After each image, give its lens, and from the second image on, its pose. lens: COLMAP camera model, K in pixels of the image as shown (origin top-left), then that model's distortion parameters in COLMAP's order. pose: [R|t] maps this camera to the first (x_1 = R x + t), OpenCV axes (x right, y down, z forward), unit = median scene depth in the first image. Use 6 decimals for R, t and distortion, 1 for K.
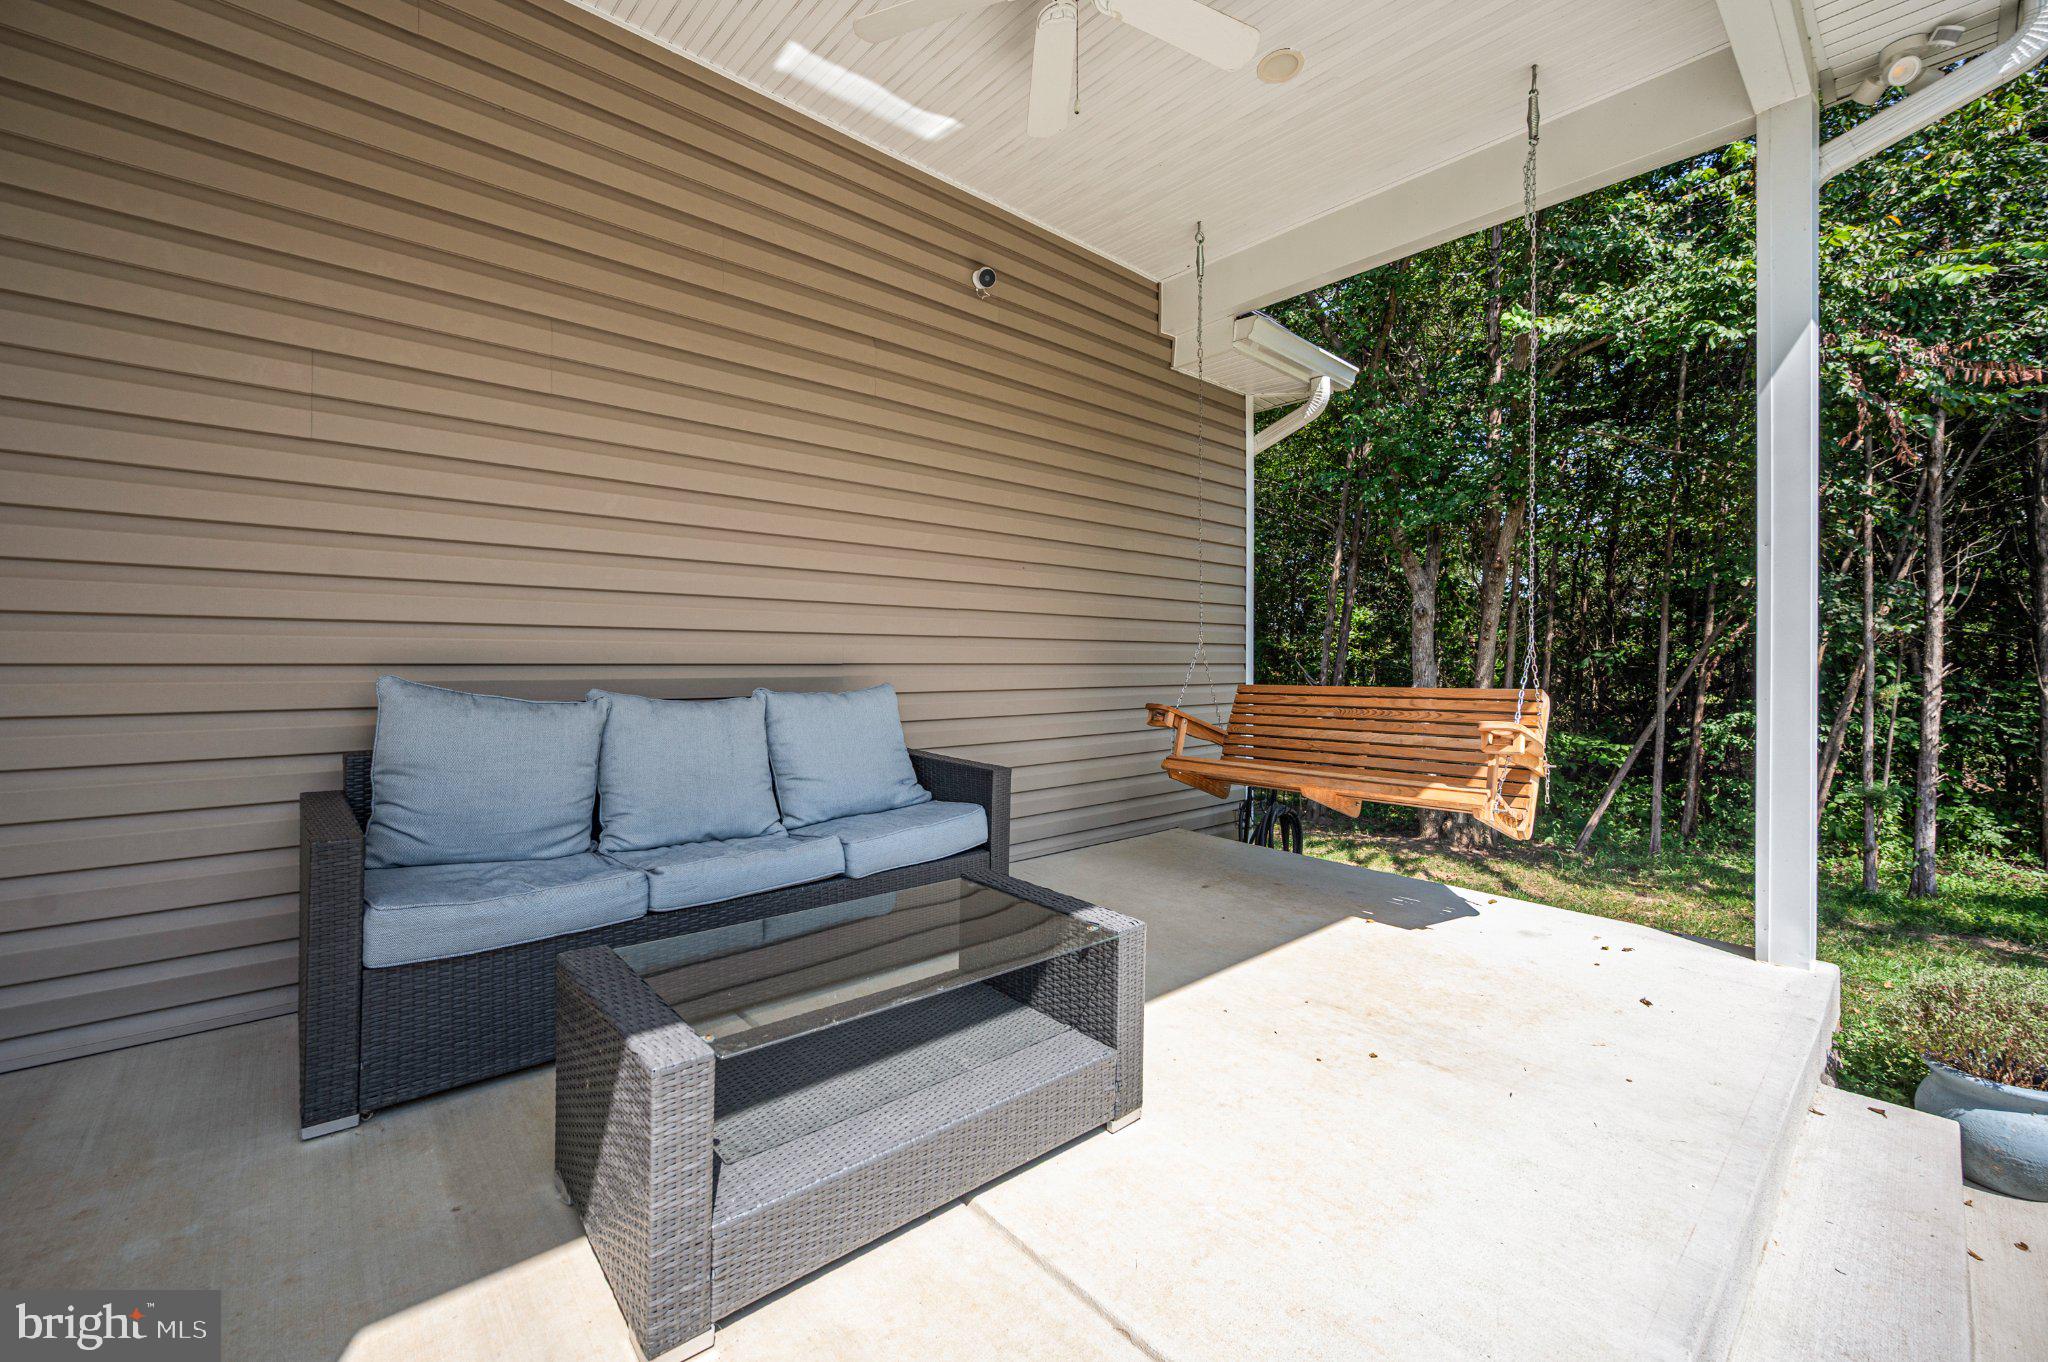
lens RADIAL K [[894.3, 0, 1011.8], [0, 894.3, 651.9], [0, 0, 1]] dist [0.001325, 0.000335]
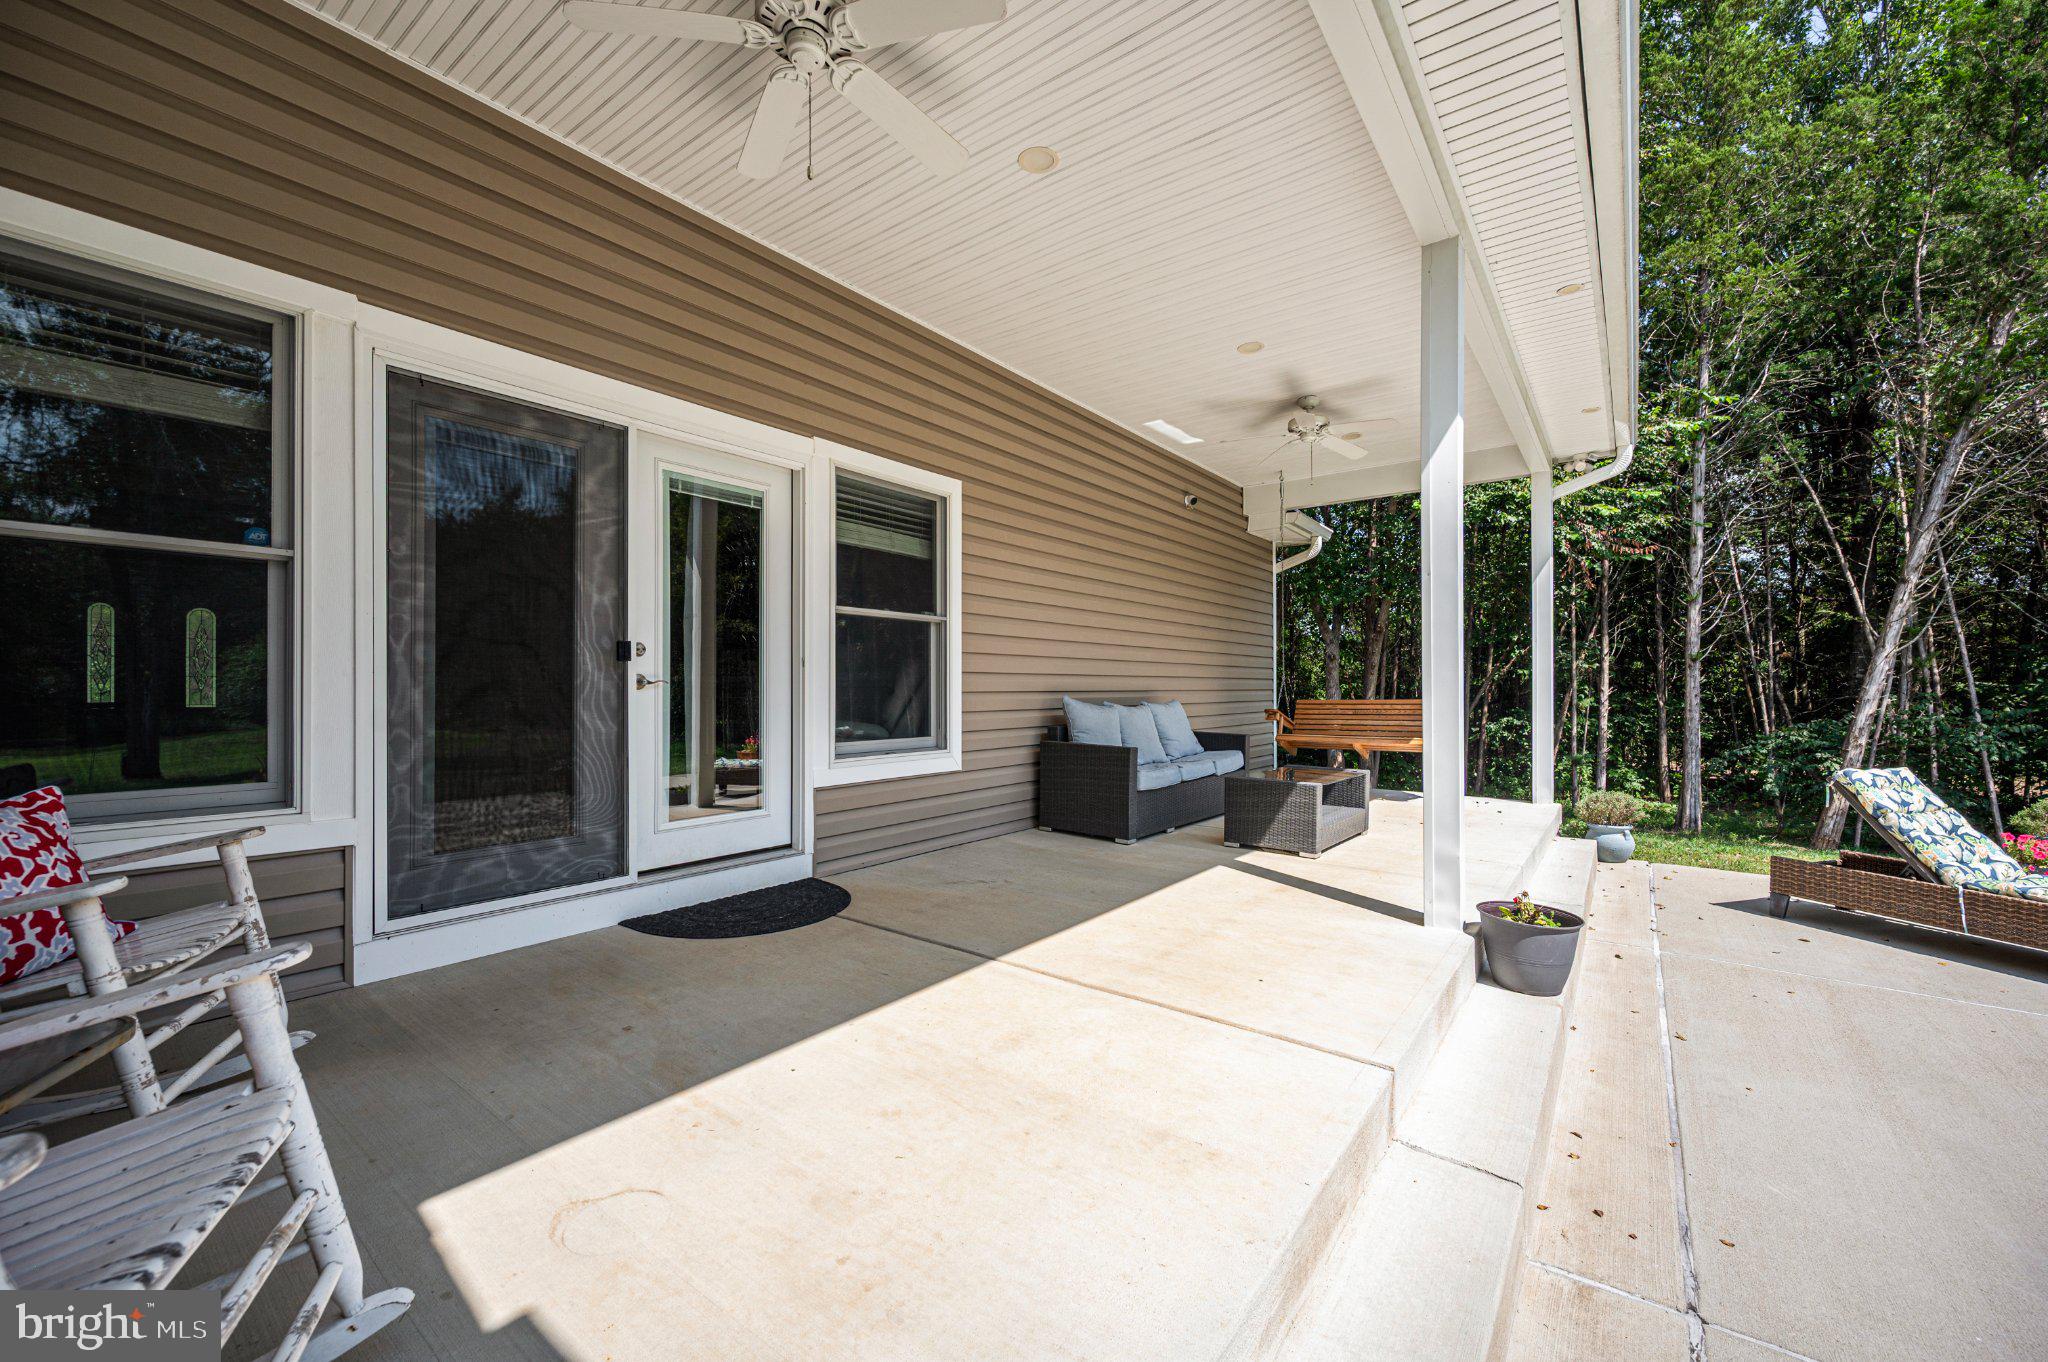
lens RADIAL K [[814.1, 0, 1024.0], [0, 814.1, 681.0], [0, 0, 1]] dist [0.000589, 0.000003]
pose [[0.986321, -0.004447, 0.164779, -0.567098], [0.004416, 0.999990, 0.000550, -0.008136], [-0.164780, 0.000185, 0.986330, -0.607627]]
